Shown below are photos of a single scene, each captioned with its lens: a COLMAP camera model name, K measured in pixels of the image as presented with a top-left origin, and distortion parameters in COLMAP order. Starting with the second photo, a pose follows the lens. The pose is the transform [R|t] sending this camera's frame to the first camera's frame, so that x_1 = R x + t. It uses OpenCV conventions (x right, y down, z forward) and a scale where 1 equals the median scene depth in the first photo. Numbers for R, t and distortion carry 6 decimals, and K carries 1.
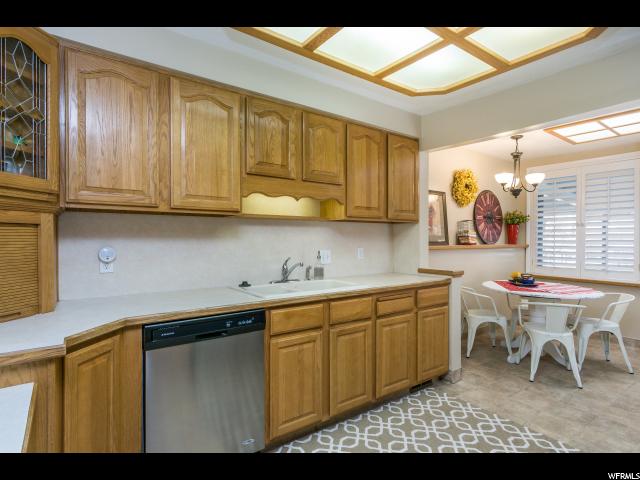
lens RADIAL K [[339.1, 0, 320.0], [0, 339.1, 240.0], [0, 0, 1]] dist [0.014997, 0.000140]
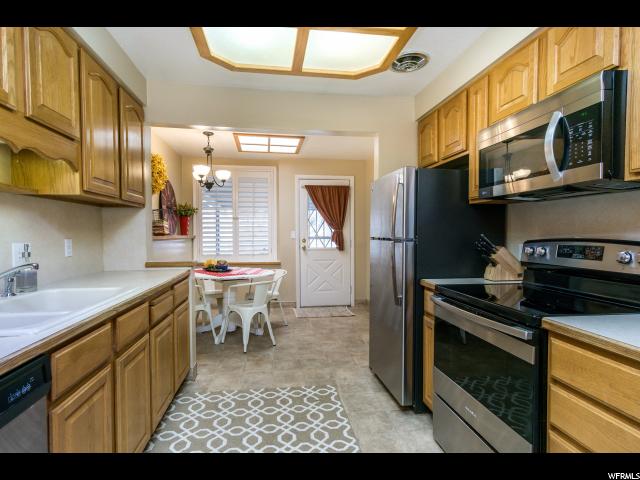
lens RADIAL K [[339.1, 0, 320.0], [0, 339.1, 240.0], [0, 0, 1]] dist [0.014997, 0.000140]
pose [[0.483972, -0.021043, 0.874831, -0.263855], [0.005918, 0.999767, 0.020774, 0.015306], [-0.875064, -0.004876, 0.483983, 0.250703]]
